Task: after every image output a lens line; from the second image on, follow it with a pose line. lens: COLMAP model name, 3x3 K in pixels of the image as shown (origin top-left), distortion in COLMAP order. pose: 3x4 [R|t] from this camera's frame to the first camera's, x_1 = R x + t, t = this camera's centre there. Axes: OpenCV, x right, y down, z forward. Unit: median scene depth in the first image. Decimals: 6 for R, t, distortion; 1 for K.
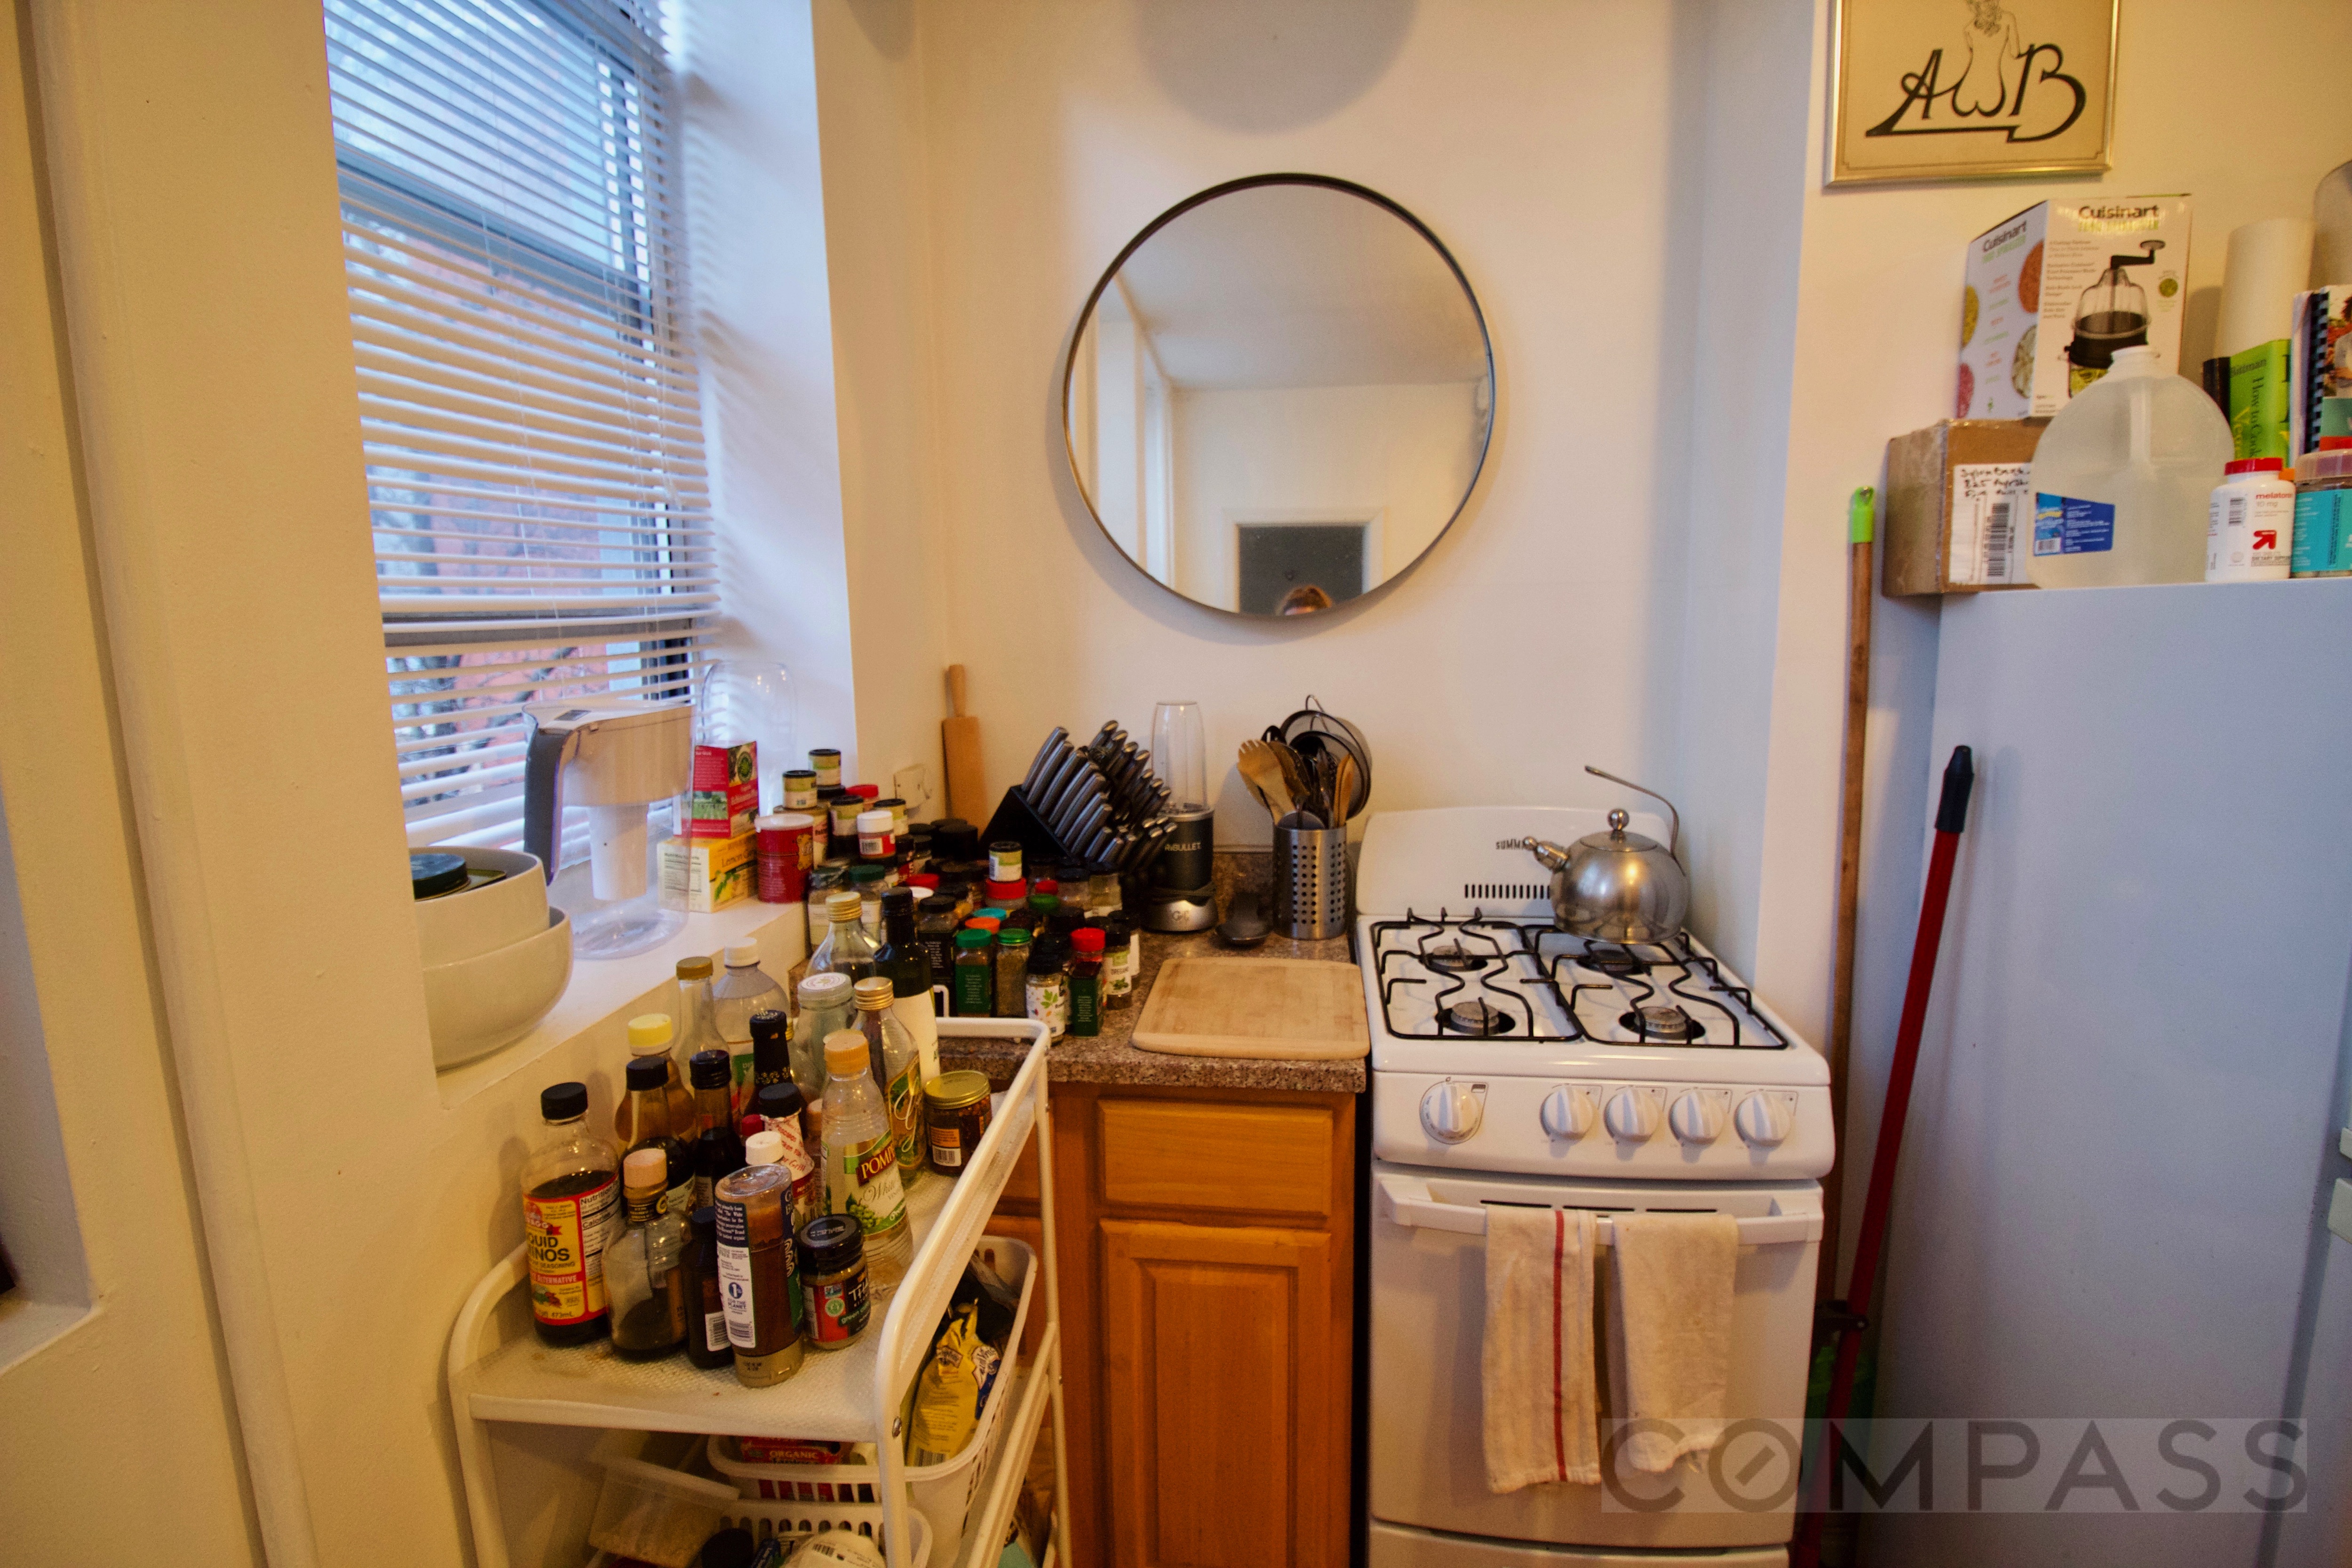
lens RADIAL K [[1091.4, 0, 1184.6], [0, 1091.4, 758.3], [0, 0, 1]] dist [0.002290, -0.013616]
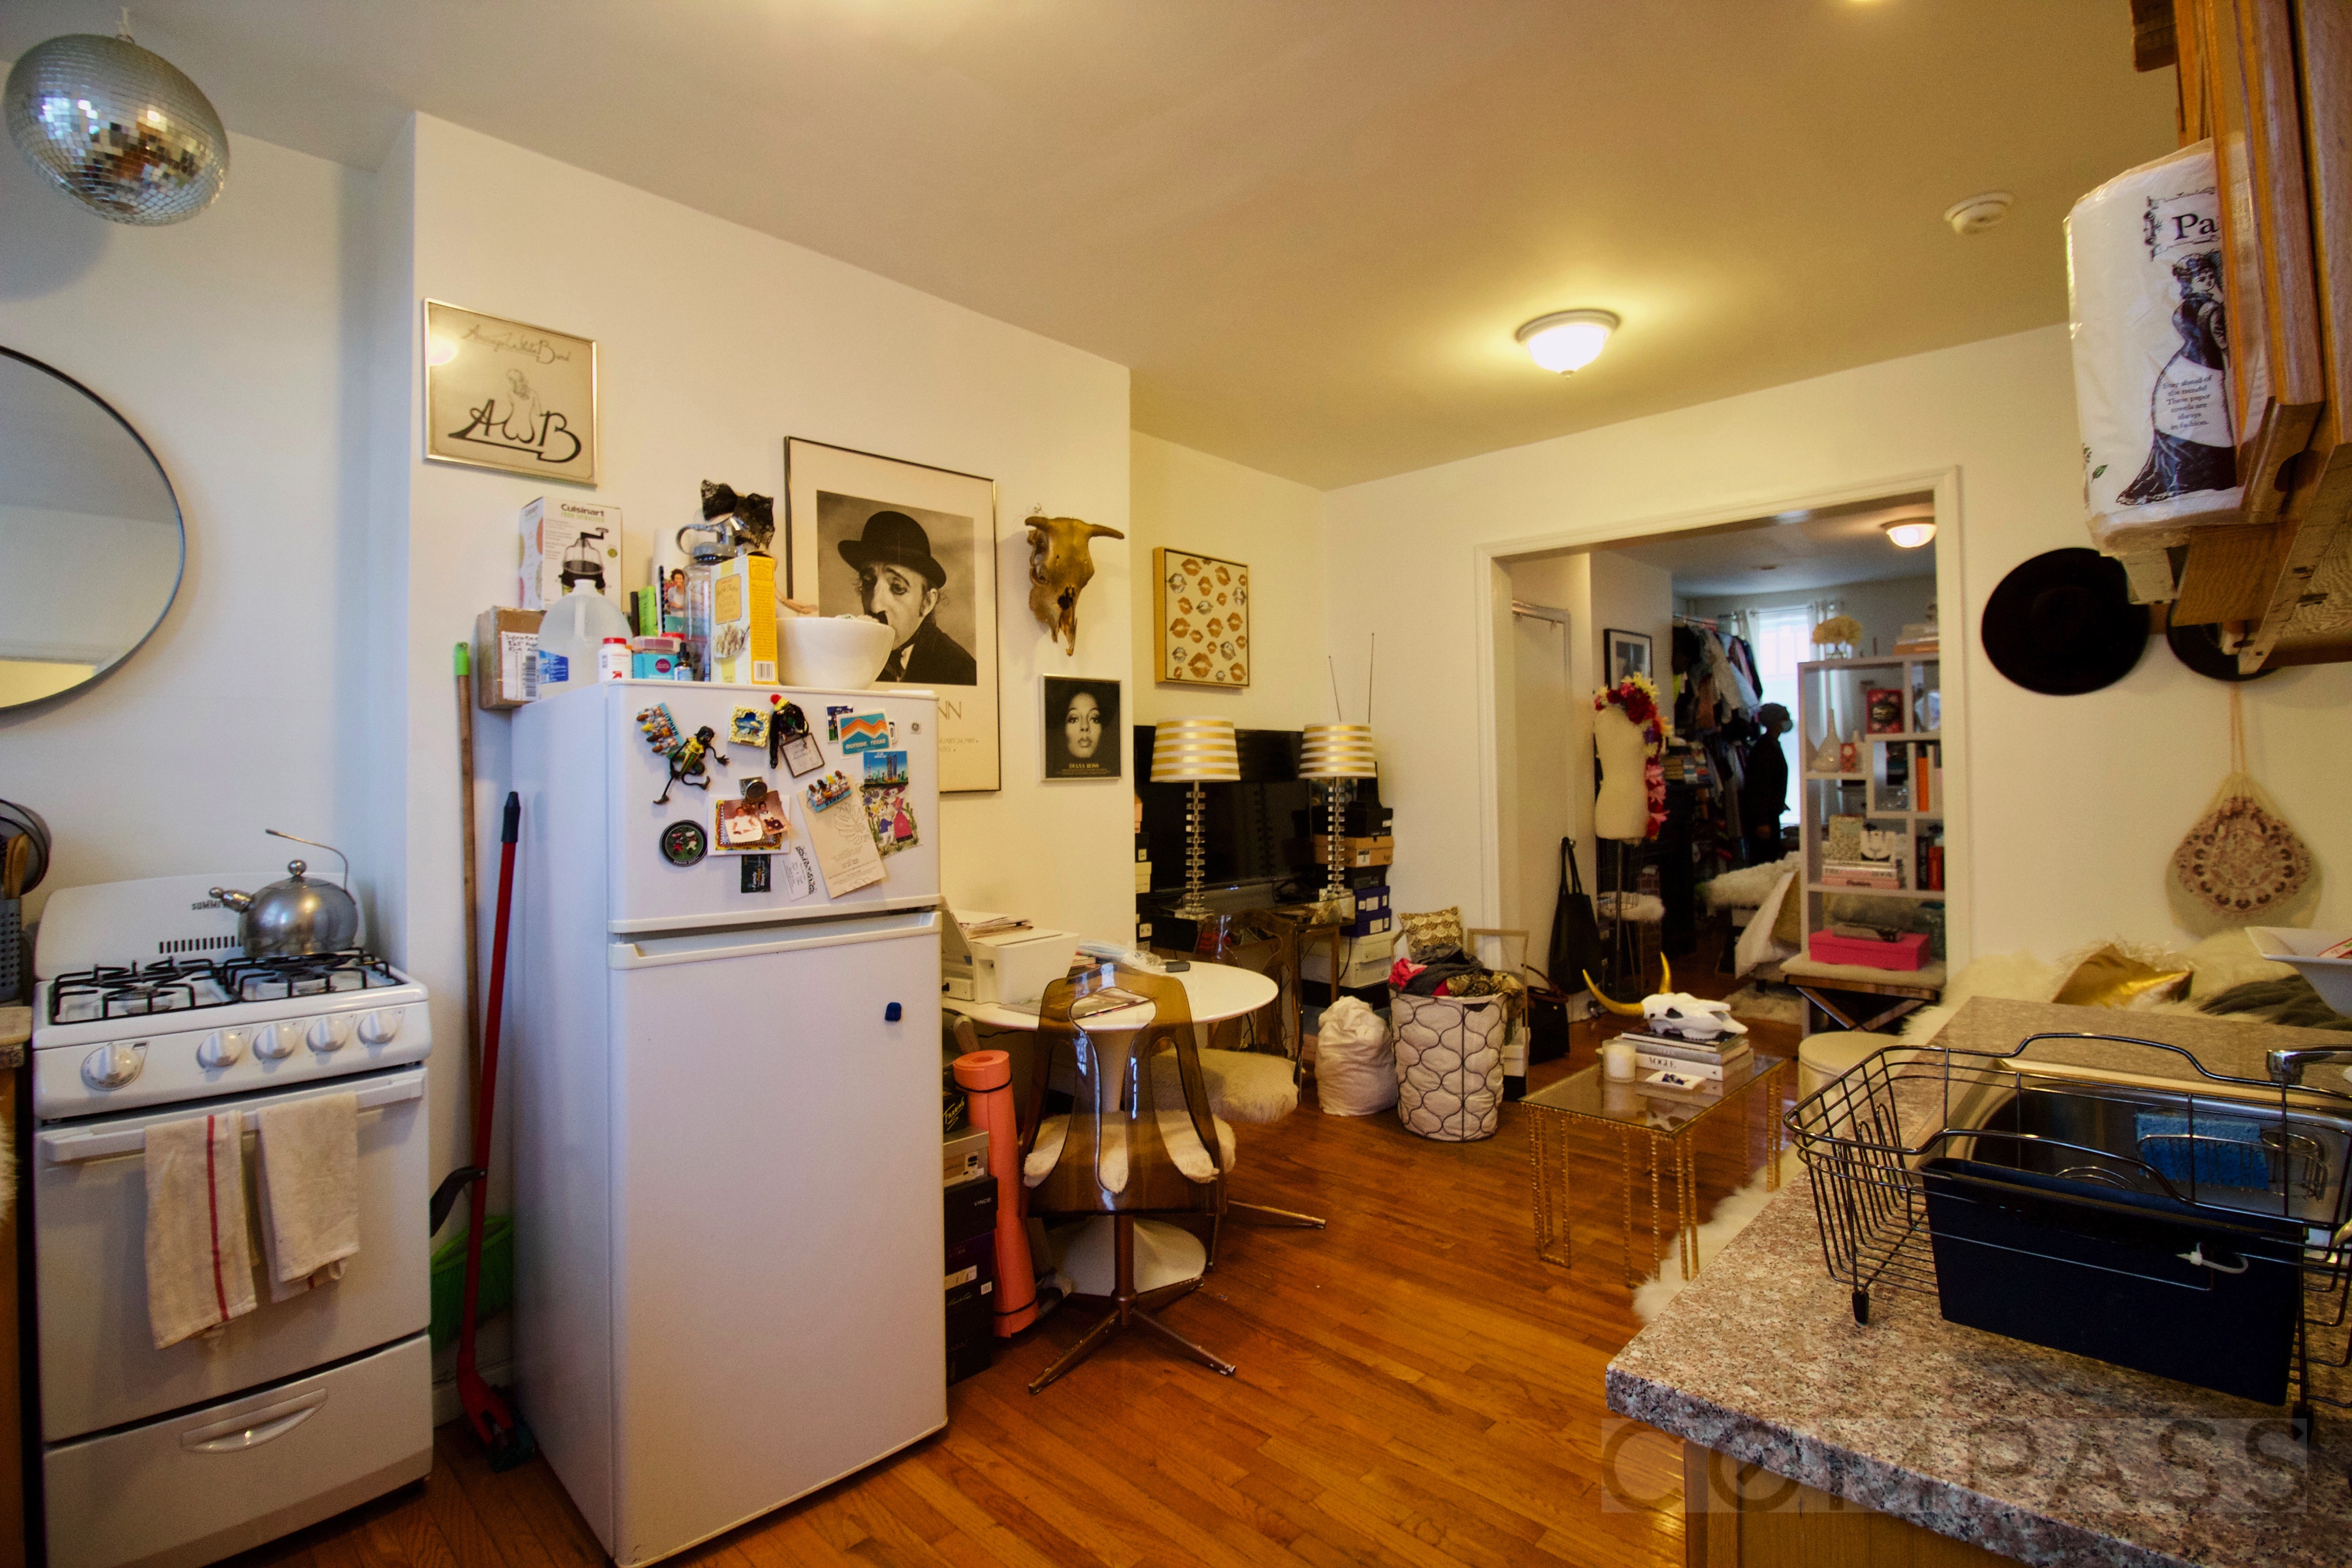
lens RADIAL K [[1091.4, 0, 1184.6], [0, 1091.4, 758.3], [0, 0, 1]] dist [0.002290, -0.013616]
pose [[0.596683, 0.022238, 0.802169, -0.033443], [0.114604, 0.987008, -0.112609, 0.239628], [-0.794252, 0.159123, 0.586382, -0.815544]]
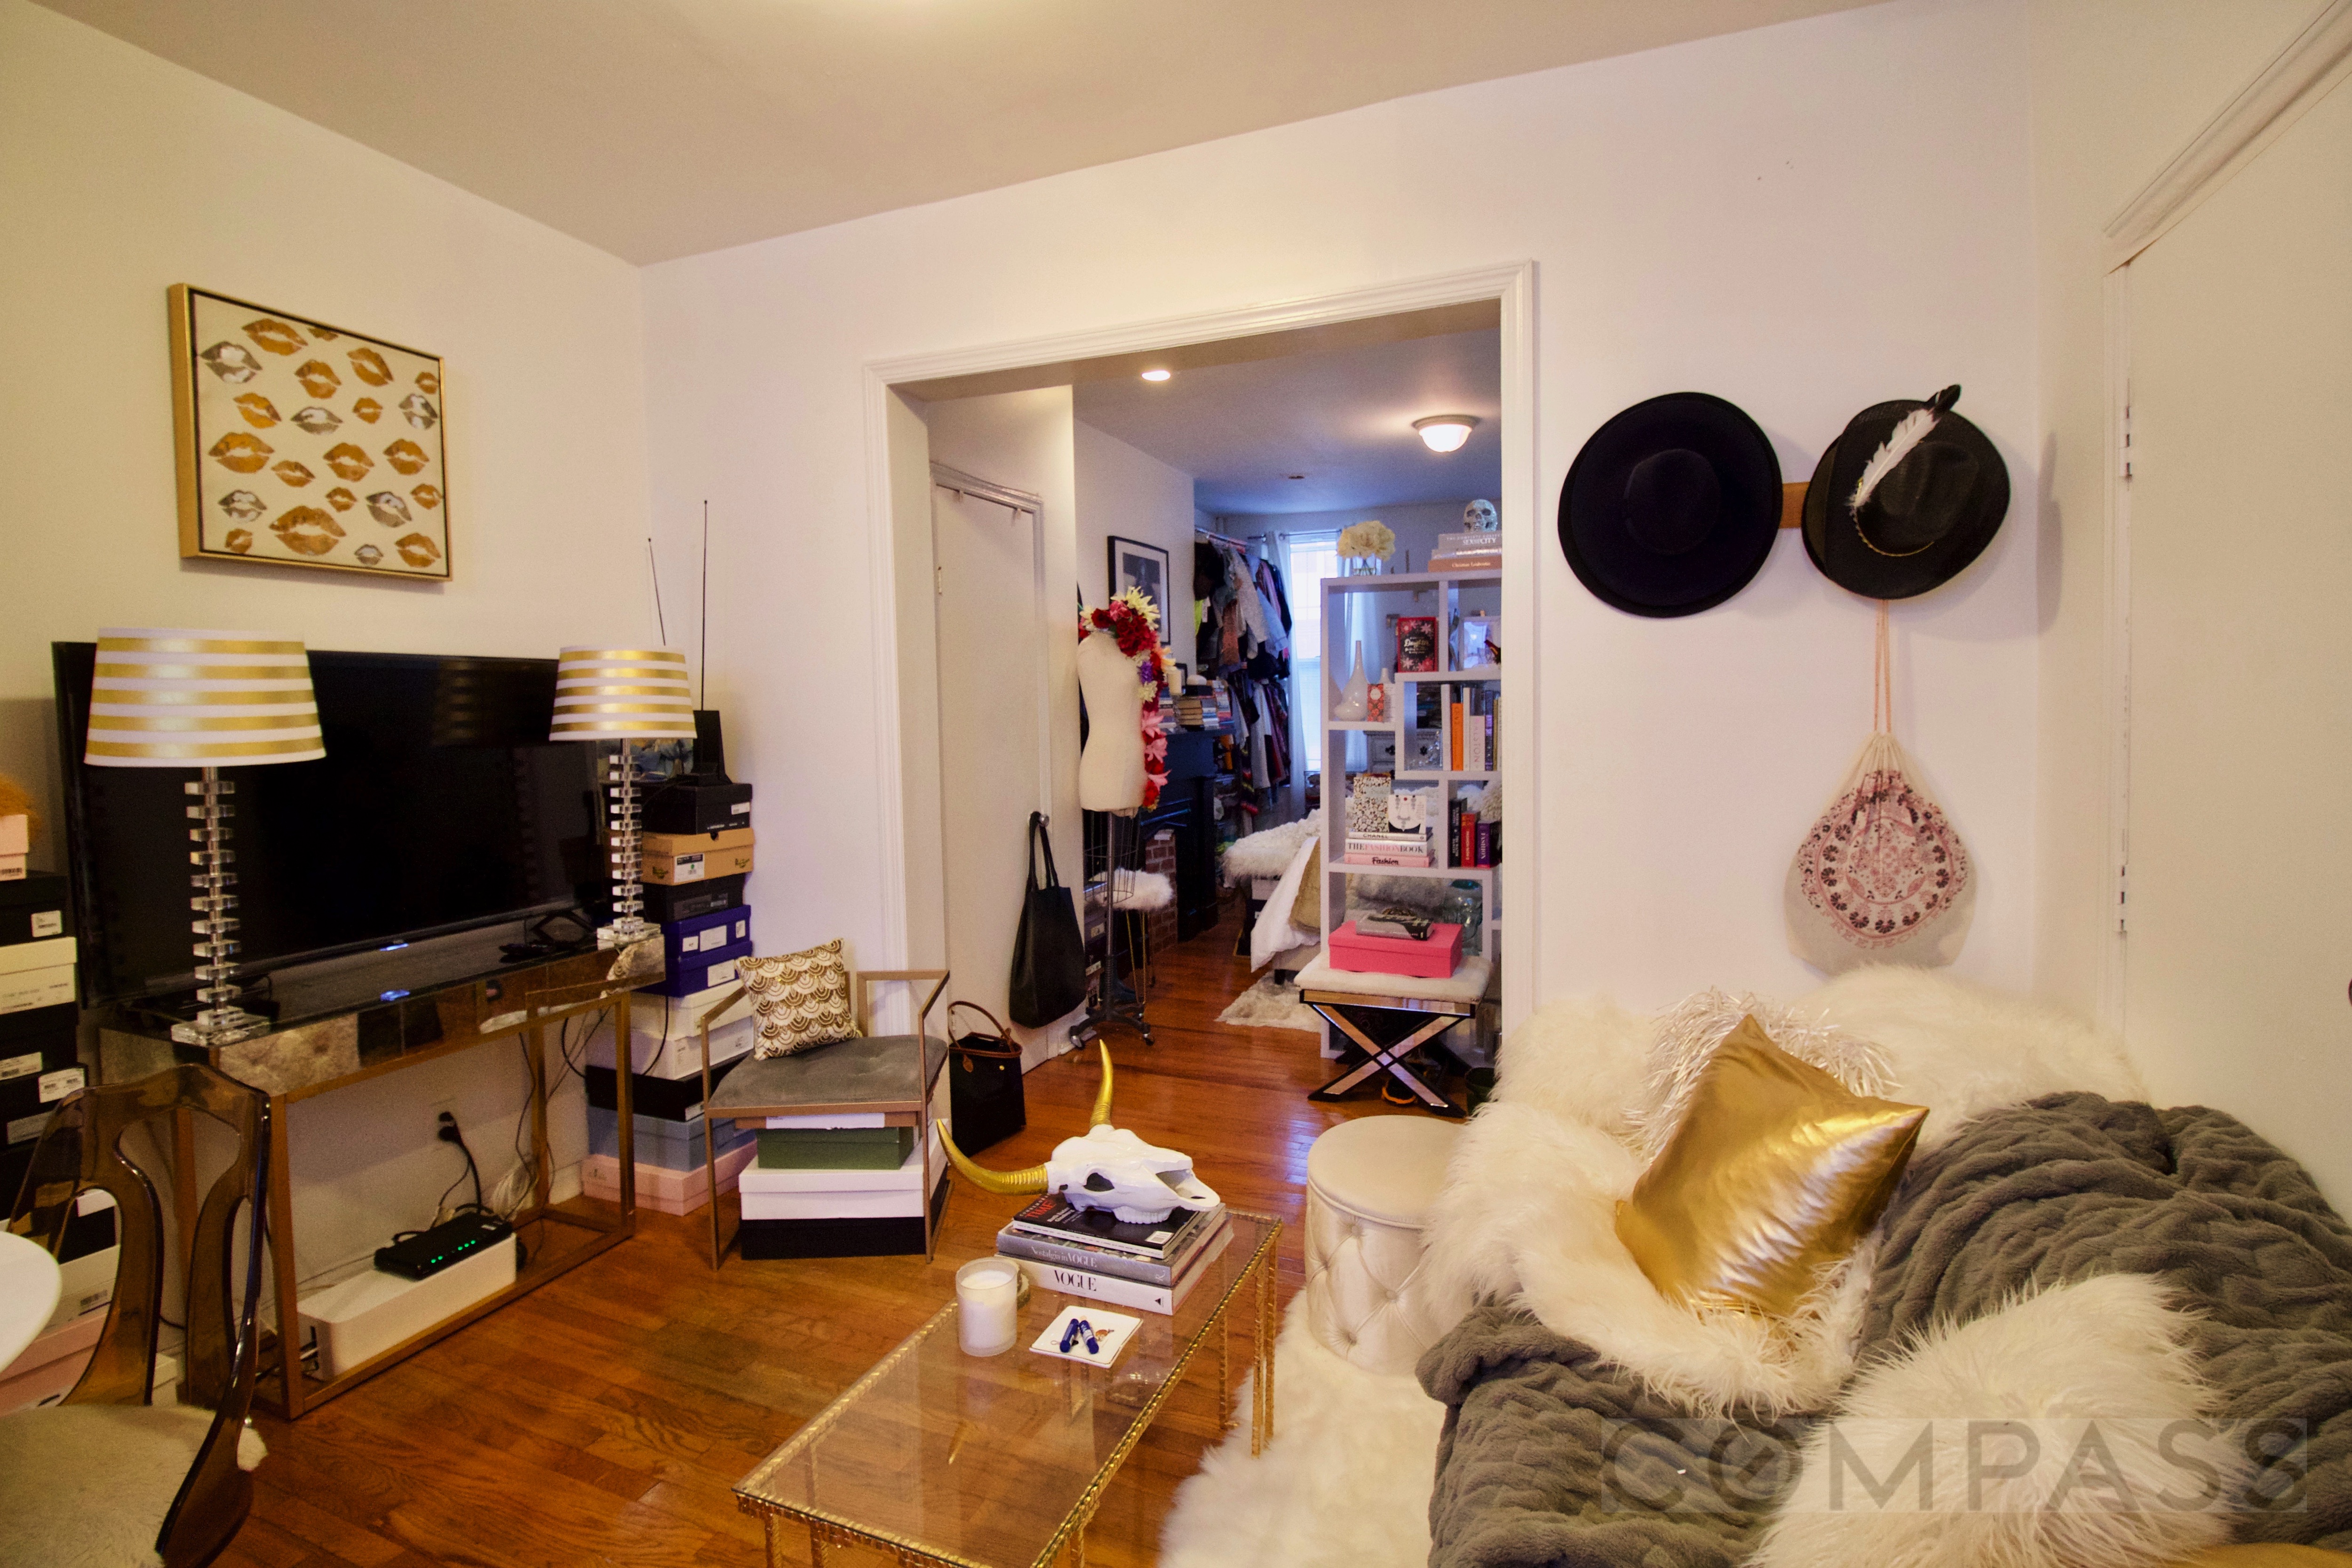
lens RADIAL K [[1111.3, 0, 1178.3], [0, 1111.3, 763.2], [0, 0, 1]] dist [0.001418, -0.013685]
pose [[0.261044, -0.037848, 0.964585, 1.347800], [0.146118, 0.989267, -0.000727, 0.159776], [-0.954204, 0.141133, 0.263773, -0.684381]]
